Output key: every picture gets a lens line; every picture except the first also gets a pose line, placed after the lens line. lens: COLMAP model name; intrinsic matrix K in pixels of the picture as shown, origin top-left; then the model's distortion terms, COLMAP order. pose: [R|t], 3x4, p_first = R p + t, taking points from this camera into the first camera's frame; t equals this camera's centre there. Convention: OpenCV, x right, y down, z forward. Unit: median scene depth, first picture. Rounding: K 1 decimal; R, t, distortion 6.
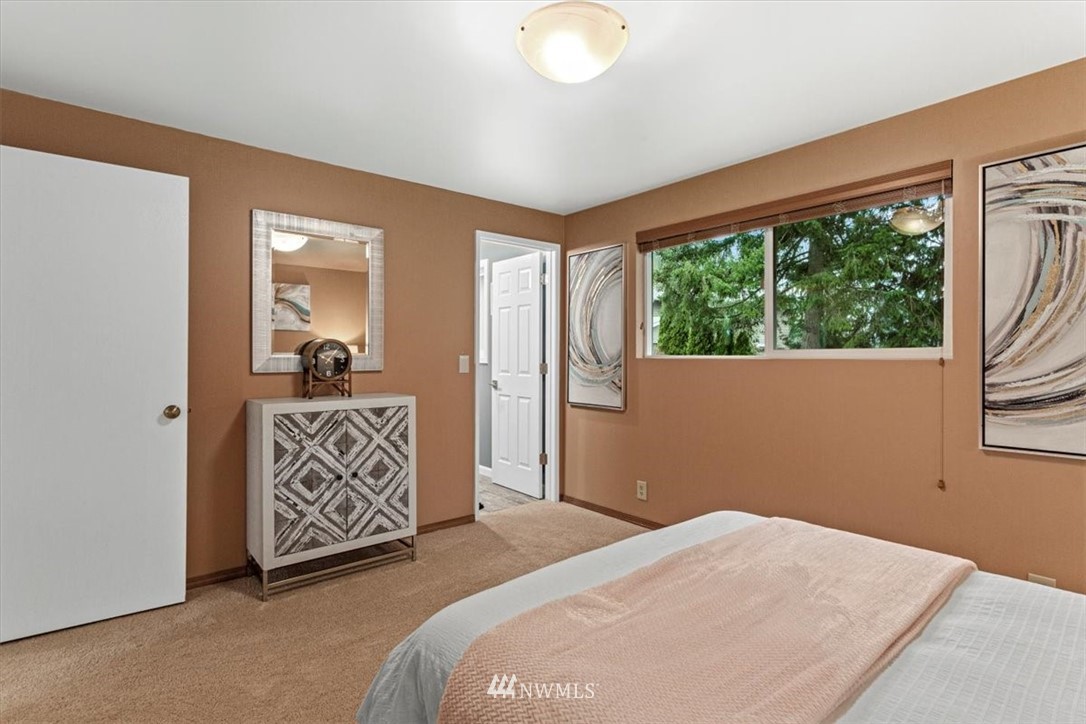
lens RADIAL K [[515.0, 0, 543.0], [0, 515.0, 362.0], [0, 0, 1]] dist [-0.000420, 0.000409]
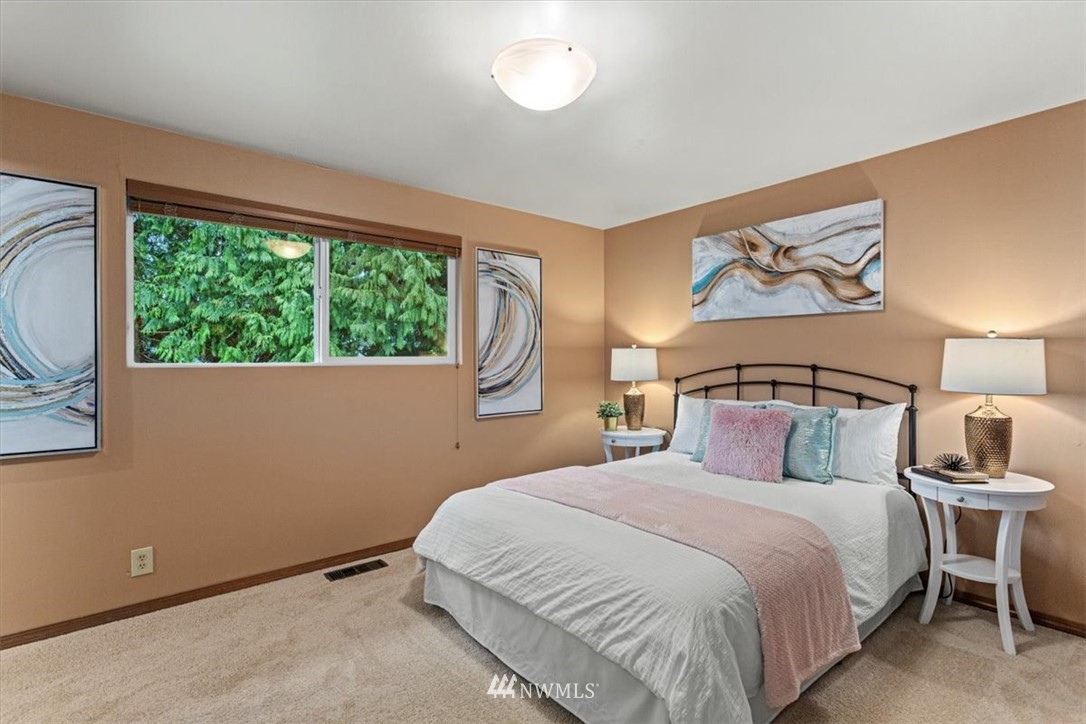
lens RADIAL K [[515.0, 0, 543.0], [0, 515.0, 362.0], [0, 0, 1]] dist [-0.000420, 0.000409]
pose [[0.015235, -0.003822, 0.999877, -0.814313], [0.016642, 0.999855, 0.003569, -0.013908], [-0.999745, 0.016585, 0.015297, 0.771391]]
